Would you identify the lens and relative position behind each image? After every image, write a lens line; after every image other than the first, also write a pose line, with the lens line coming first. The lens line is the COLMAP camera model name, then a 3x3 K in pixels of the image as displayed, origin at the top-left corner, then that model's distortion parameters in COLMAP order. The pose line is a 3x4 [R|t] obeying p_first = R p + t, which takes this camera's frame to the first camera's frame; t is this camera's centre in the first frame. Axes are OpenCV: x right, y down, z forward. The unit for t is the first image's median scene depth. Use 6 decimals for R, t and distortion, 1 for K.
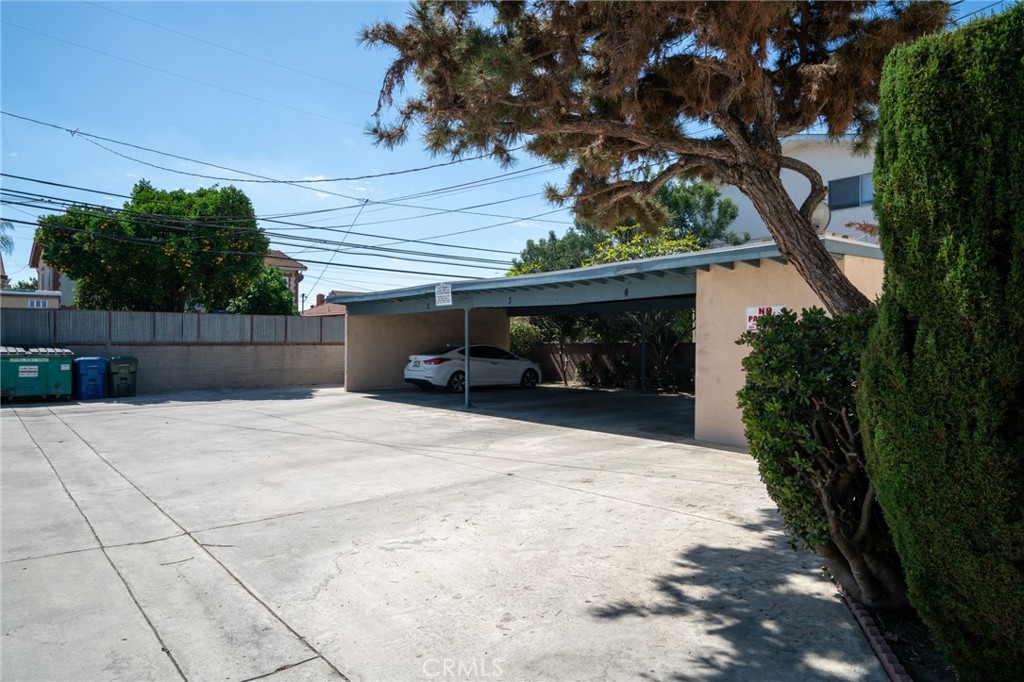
lens RADIAL K [[690.5, 0, 512.0], [0, 690.5, 341.0], [0, 0, 1]] dist [0.009079, 0.007005]
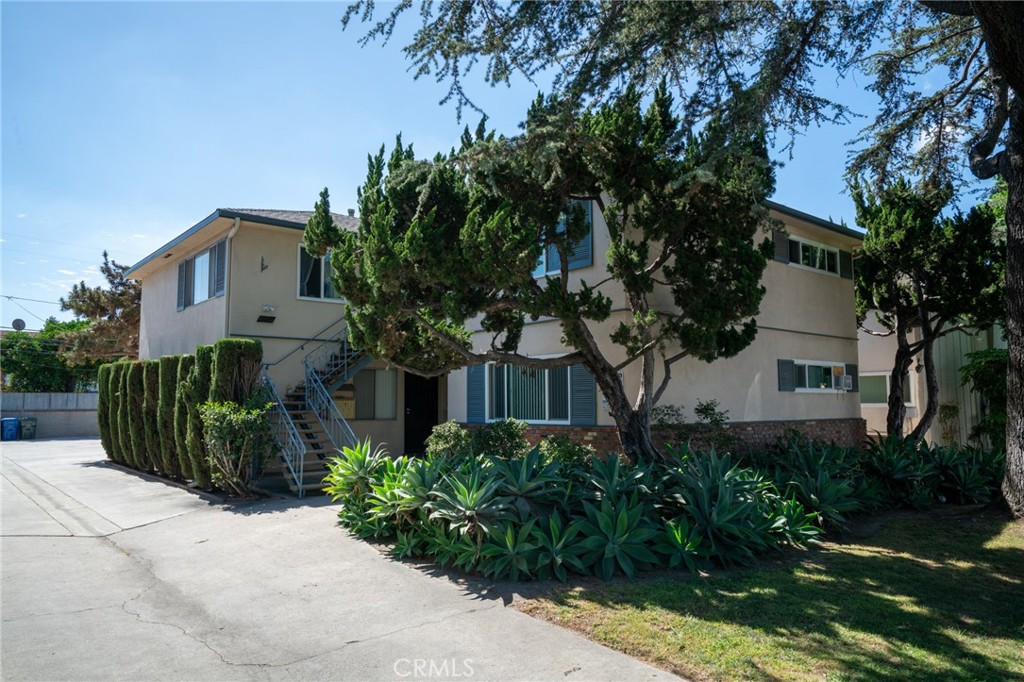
lens RADIAL K [[684.5, 0, 512.0], [0, 684.5, 341.0], [0, 0, 1]] dist [0.000017, 0.007597]
pose [[0.999252, -0.006142, 0.038178, 0.620803], [0.009600, 0.995800, -0.091052, -0.002186], [-0.037459, 0.091350, 0.995114, -0.840244]]
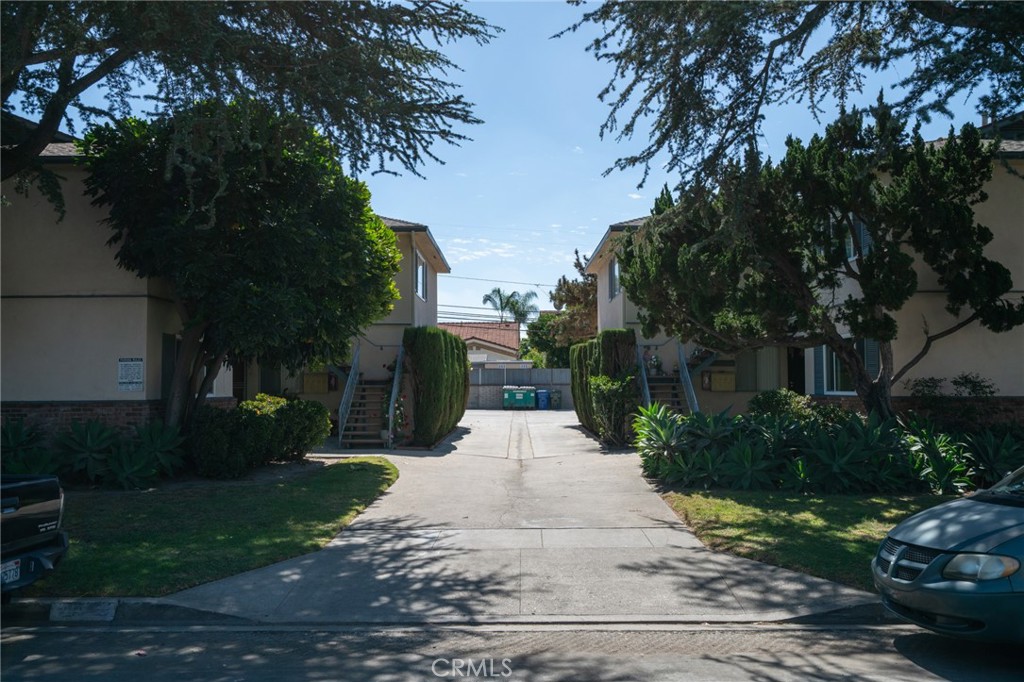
lens RADIAL K [[902.5, 0, 512.0], [0, 902.5, 341.0], [0, 0, 1]] dist [-0.001790, -0.005495]
pose [[0.779827, -0.035483, -0.624988, 0.979135], [0.007117, 0.998830, -0.047827, 0.002977], [0.625954, 0.032849, 0.779168, -1.138871]]
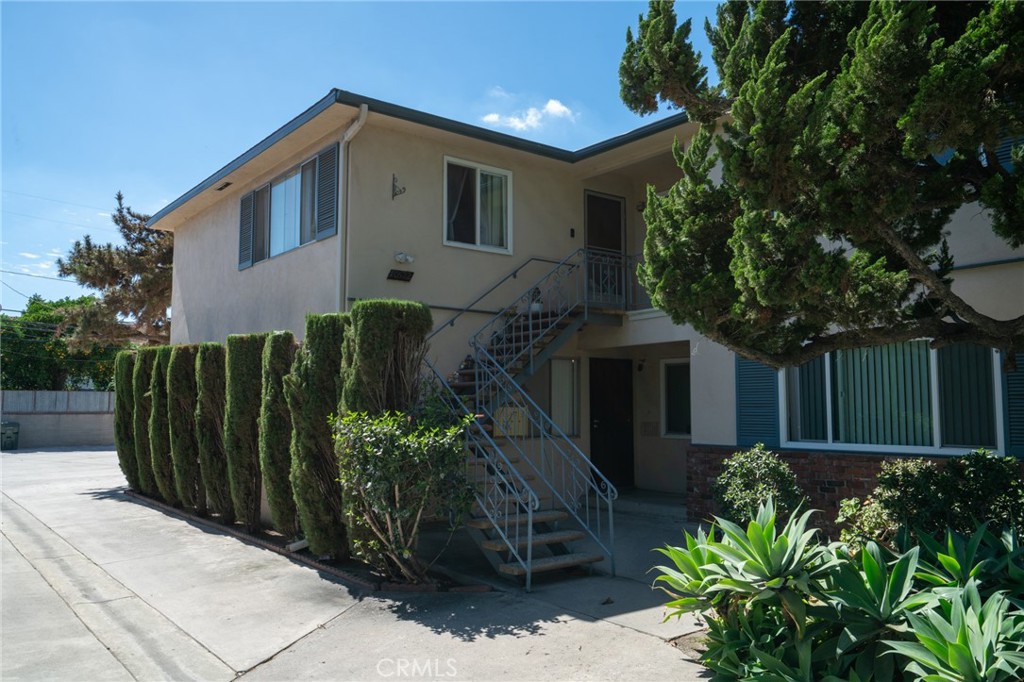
lens RADIAL K [[783.6, 0, 512.0], [0, 783.6, 341.0], [0, 0, 1]] dist [-0.000133, -0.011315]
pose [[0.999989, -0.002098, 0.004125, 0.456323], [0.002431, 0.996602, -0.082334, -0.008789], [-0.003938, 0.082343, 0.996596, -0.614441]]
